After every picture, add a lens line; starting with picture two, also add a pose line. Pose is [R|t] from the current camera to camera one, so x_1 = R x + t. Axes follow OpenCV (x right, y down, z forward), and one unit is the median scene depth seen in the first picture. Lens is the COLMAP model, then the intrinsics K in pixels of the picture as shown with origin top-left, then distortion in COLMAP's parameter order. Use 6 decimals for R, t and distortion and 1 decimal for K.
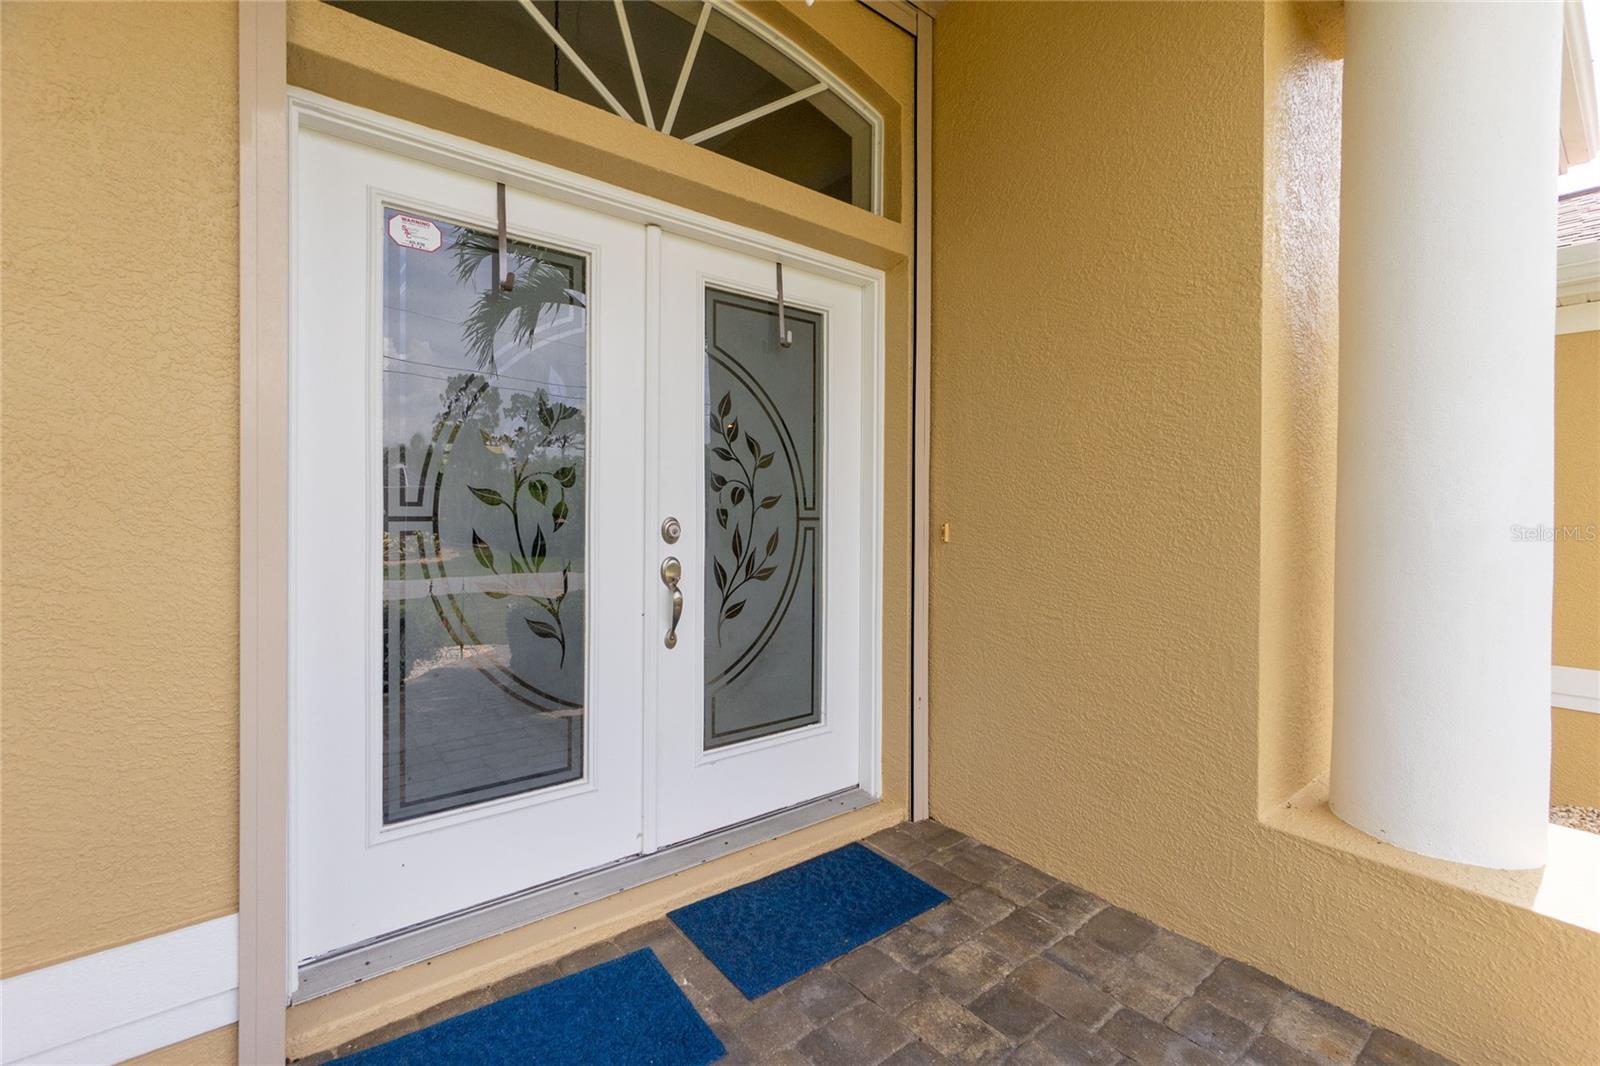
lens RADIAL K [[711.4, 0, 799.4], [0, 711.4, 523.4], [0, 0, 1]] dist [-0.013141, 0.004373]
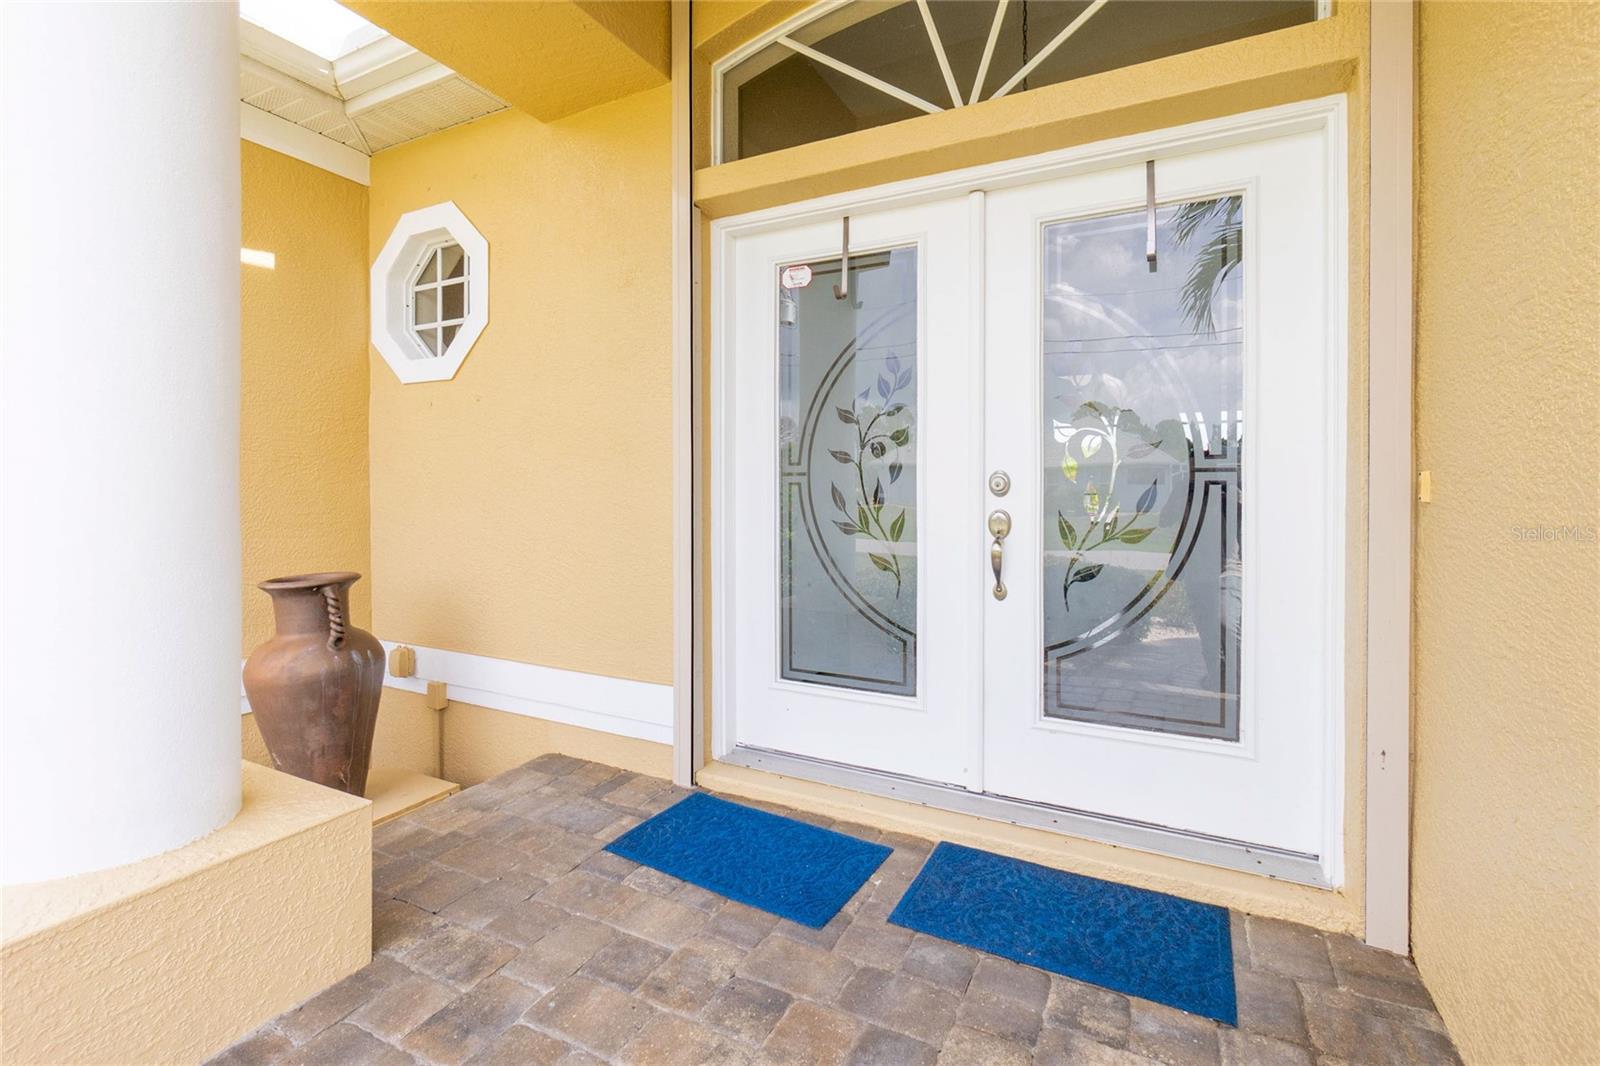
lens RADIAL K [[711.4, 0, 800.7], [0, 711.4, 484.6], [0, 0, 1]] dist [-0.013141, 0.004373]
pose [[0.408003, -0.002489, -0.912977, 0.700879], [-0.004853, 0.999976, -0.004895, 0.019705], [0.912968, 0.006428, 0.407981, 0.366170]]
